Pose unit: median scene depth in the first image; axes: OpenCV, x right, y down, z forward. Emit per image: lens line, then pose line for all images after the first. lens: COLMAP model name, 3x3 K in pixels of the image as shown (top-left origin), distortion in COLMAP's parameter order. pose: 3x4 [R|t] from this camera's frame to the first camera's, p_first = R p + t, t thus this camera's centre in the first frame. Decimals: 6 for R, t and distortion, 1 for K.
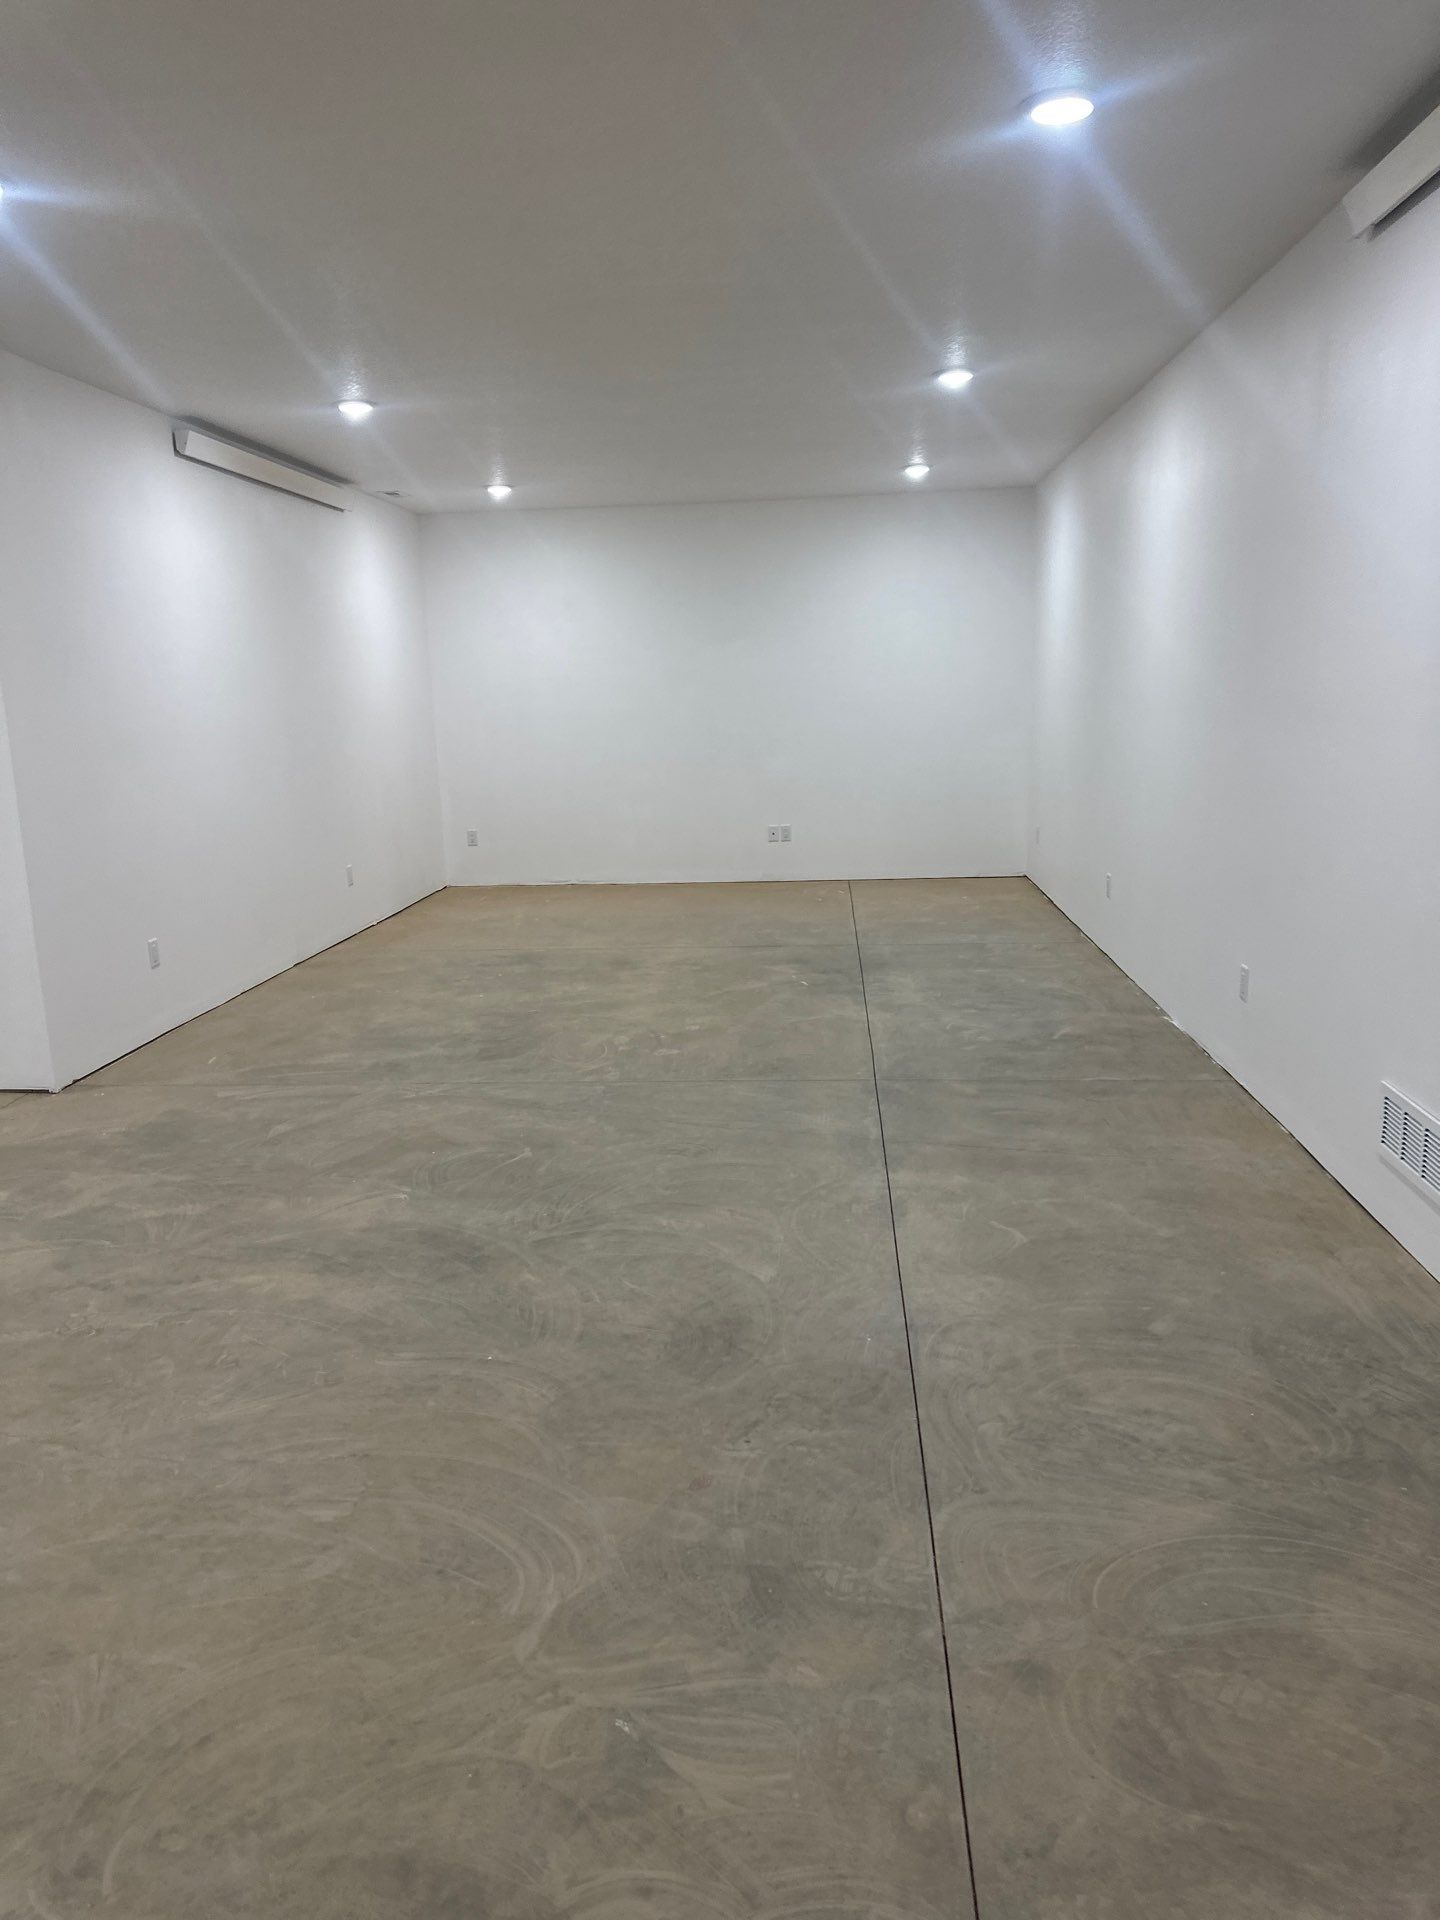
lens RADIAL K [[1357.7, 0, 693.9], [0, 1357.7, 965.4], [0, 0, 1]] dist [0.122004, -0.128422]
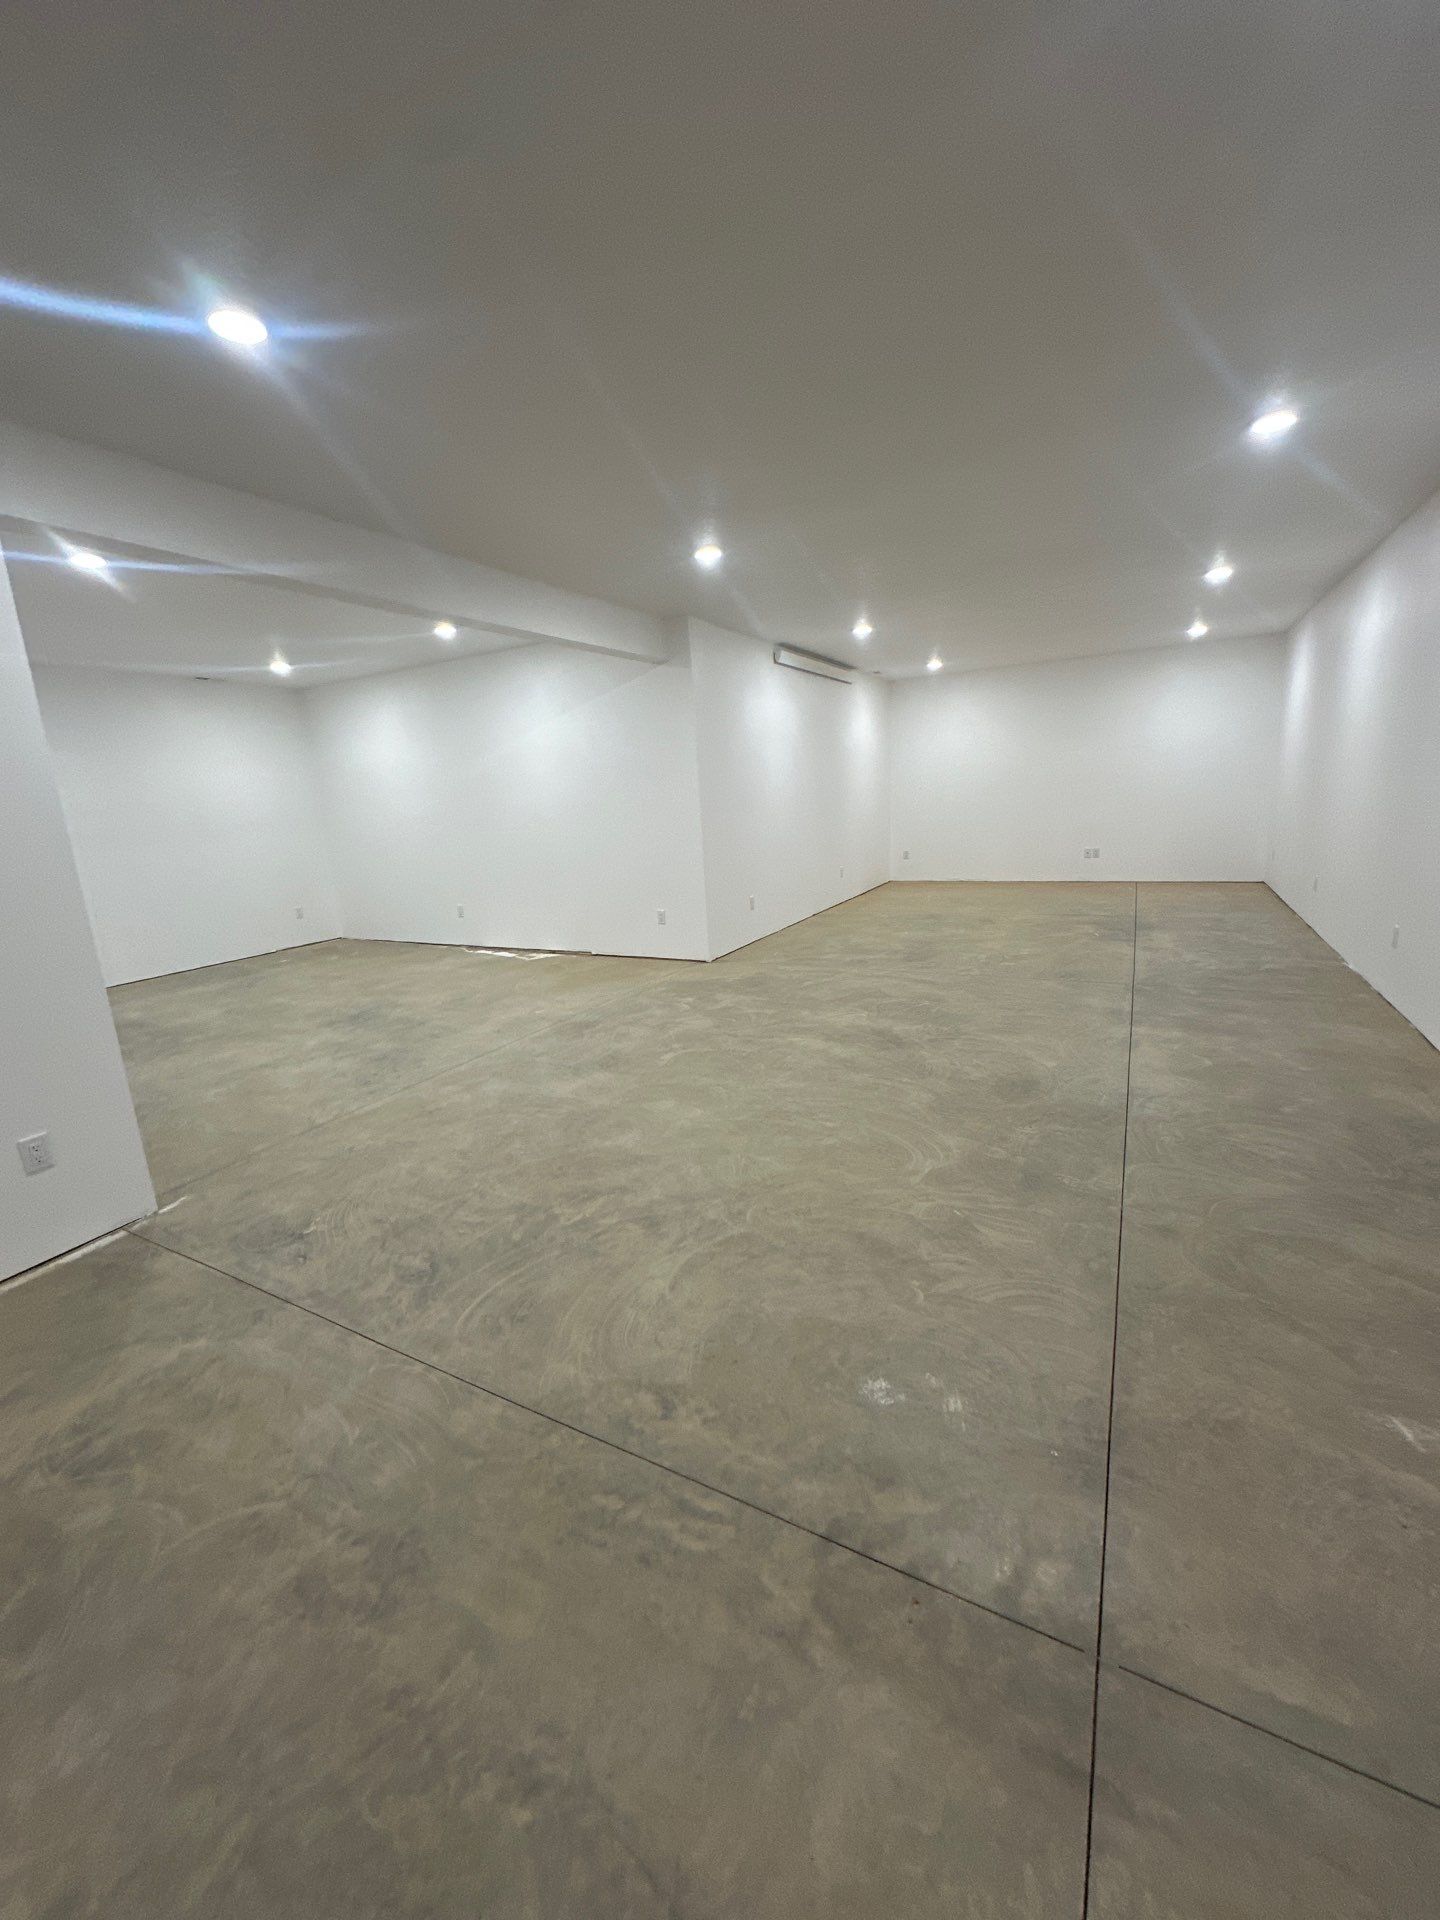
lens RADIAL K [[770.9, 0, 720.0], [0, 770.9, 960.0], [0, 0, 1]] dist [0.008150, 0.000465]
pose [[0.923124, 0.061122, -0.379613, 0.023271], [-0.050243, 0.997994, 0.038510, 0.053665], [0.381205, -0.016476, 0.924344, -0.158631]]
